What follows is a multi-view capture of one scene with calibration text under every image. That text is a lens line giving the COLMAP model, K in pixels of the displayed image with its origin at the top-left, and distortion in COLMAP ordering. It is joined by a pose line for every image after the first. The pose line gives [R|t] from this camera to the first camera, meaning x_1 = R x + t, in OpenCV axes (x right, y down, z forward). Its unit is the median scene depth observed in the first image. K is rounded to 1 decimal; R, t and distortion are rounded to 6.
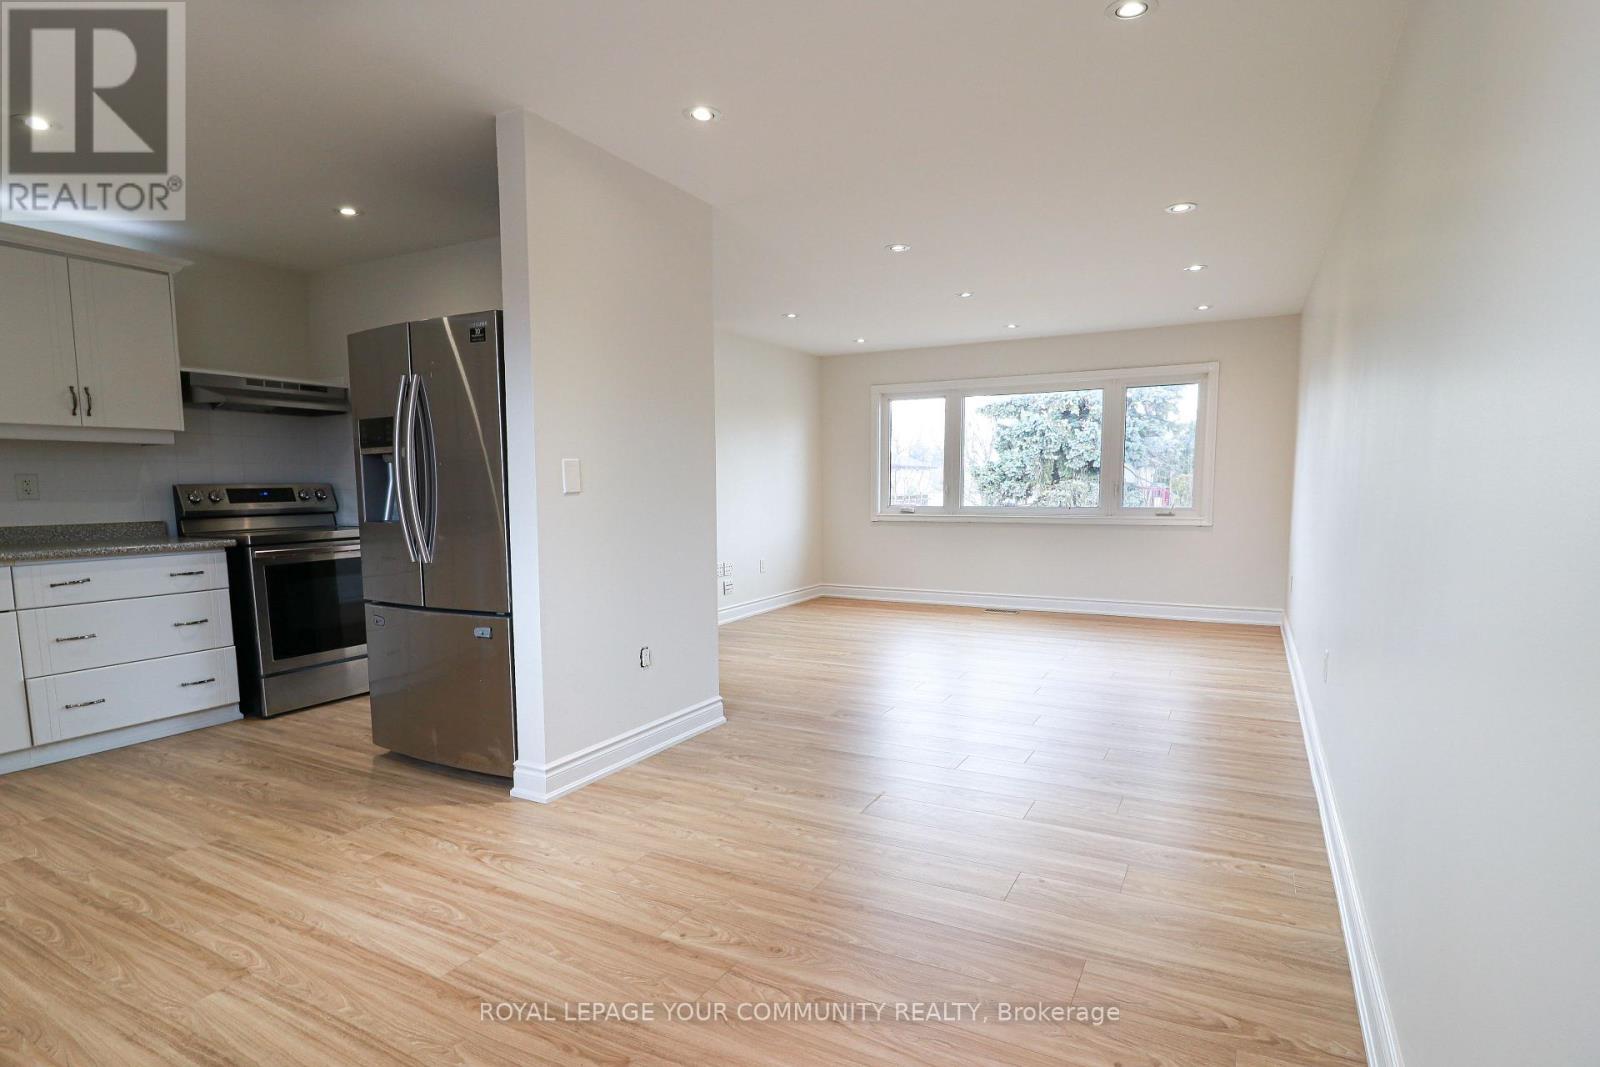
lens RADIAL K [[827.3, 0, 839.6], [0, 827.3, 569.7], [0, 0, 1]] dist [-0.004337, -0.004236]
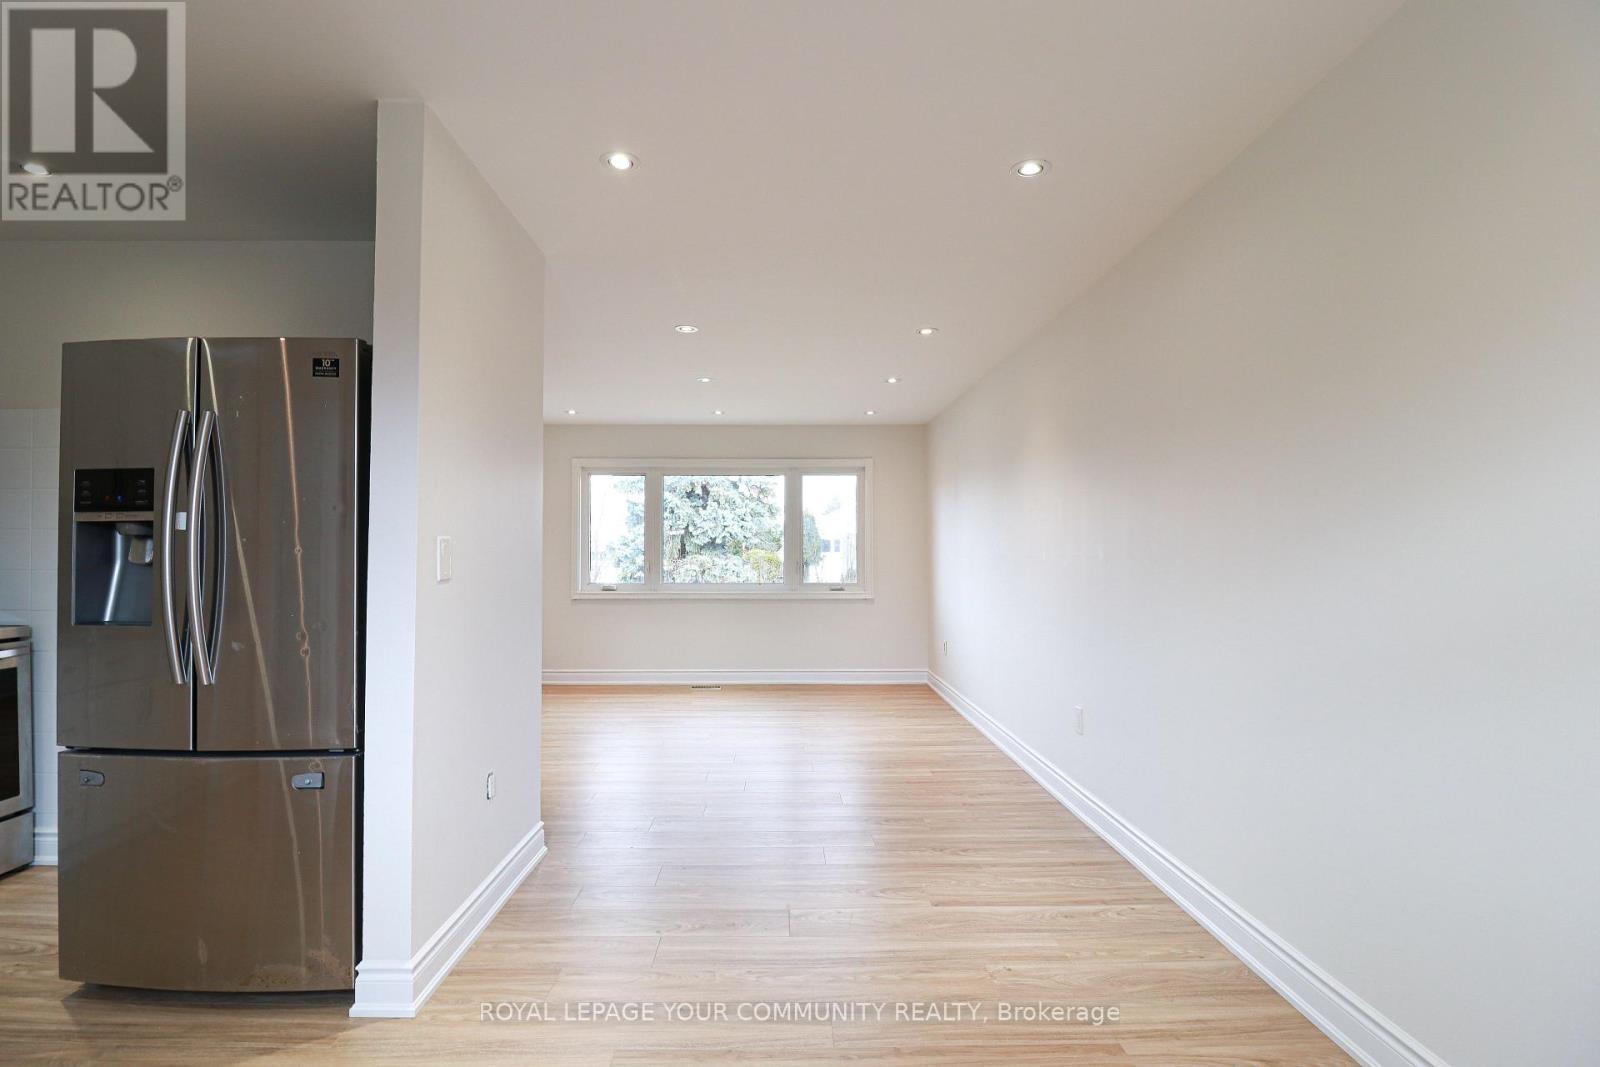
lens RADIAL K [[791.4, 0, 795.7], [0, 791.4, 535.8], [0, 0, 1]] dist [-0.018454, -0.004728]
pose [[0.880268, 0.022634, 0.473937, -0.351563], [0.037687, 0.992370, -0.117391, -0.032841], [-0.472978, 0.121197, 0.872699, 0.184101]]
